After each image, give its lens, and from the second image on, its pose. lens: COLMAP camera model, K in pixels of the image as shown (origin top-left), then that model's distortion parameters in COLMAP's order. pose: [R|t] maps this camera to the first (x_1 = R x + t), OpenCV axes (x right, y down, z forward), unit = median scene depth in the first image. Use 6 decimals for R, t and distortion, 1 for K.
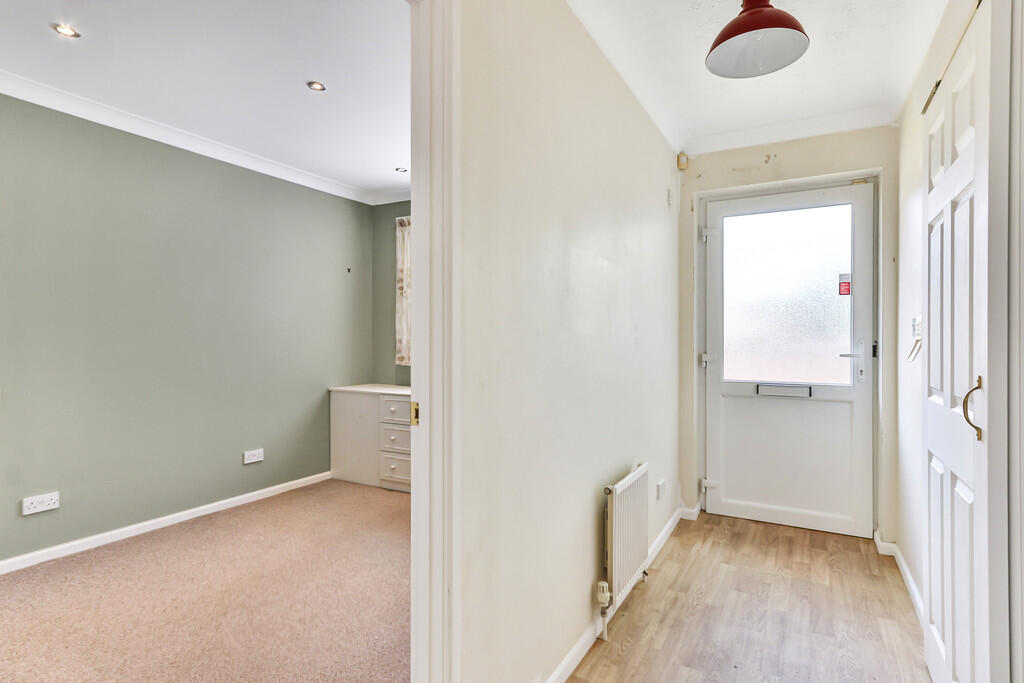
lens RADIAL K [[524.1, 0, 530.4], [0, 524.1, 342.4], [0, 0, 1]] dist [-0.001444, 0.004340]
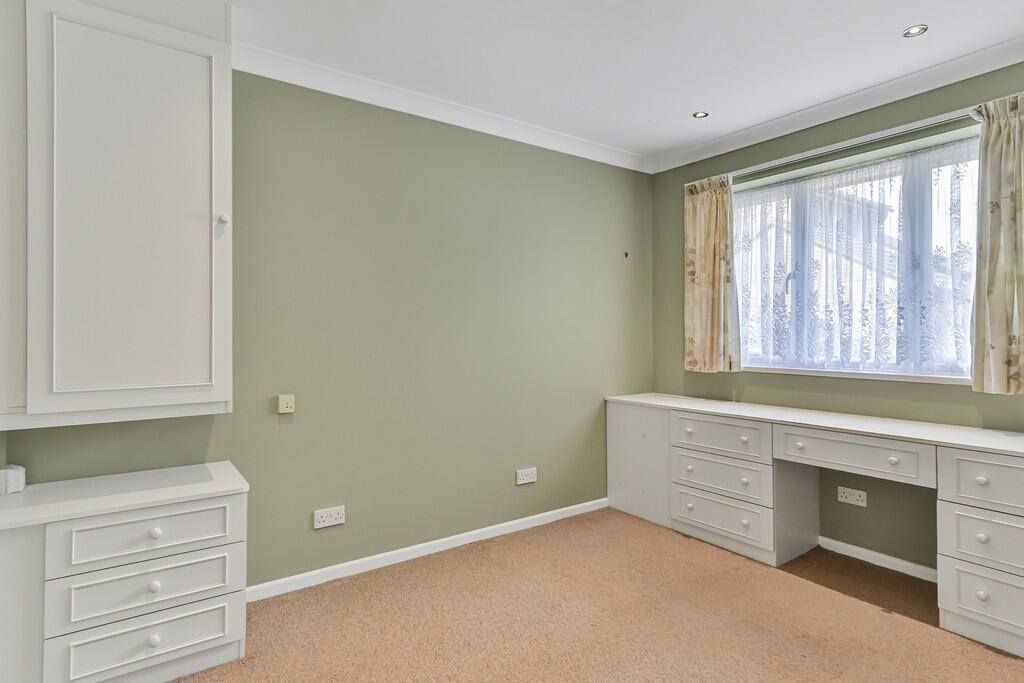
lens RADIAL K [[524.1, 0, 551.5], [0, 524.1, 334.4], [0, 0, 1]] dist [-0.001444, 0.004340]
pose [[0.920432, -0.006161, -0.390855, -0.143876], [0.004118, 0.999973, -0.006063, -0.008504], [0.390882, 0.003971, 0.920432, 0.211025]]
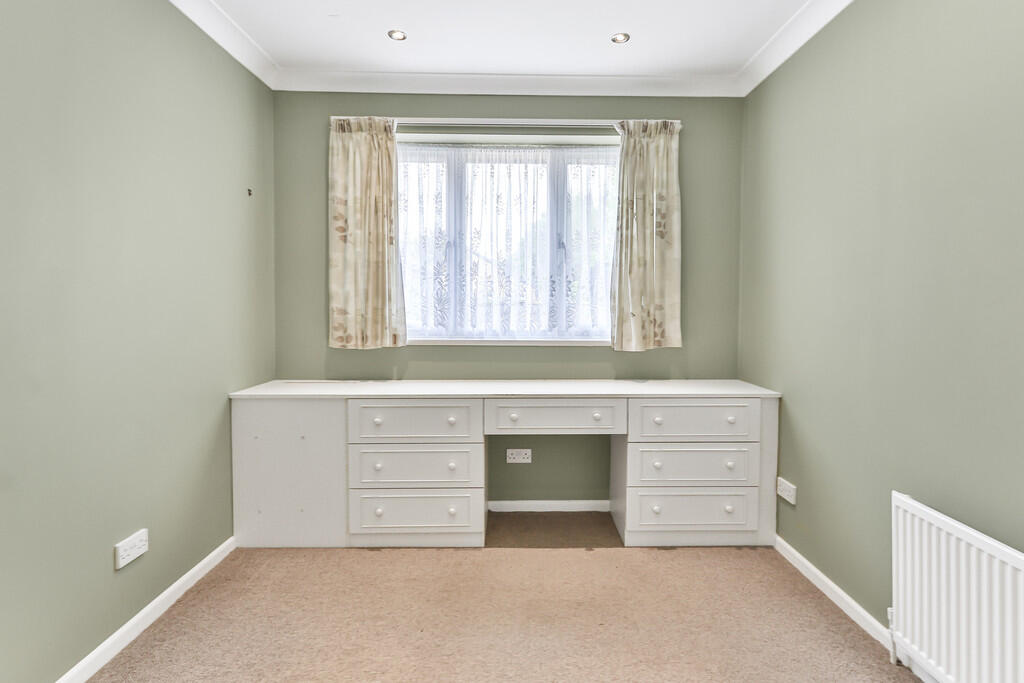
lens RADIAL K [[524.1, 0, 469.5], [0, 524.1, 321.0], [0, 0, 1]] dist [-0.001444, 0.004340]
pose [[0.870021, -0.017779, 0.492693, -0.459888], [0.003363, 0.999540, 0.030130, -0.010449], [-0.493002, -0.024557, 0.869681, 0.390448]]
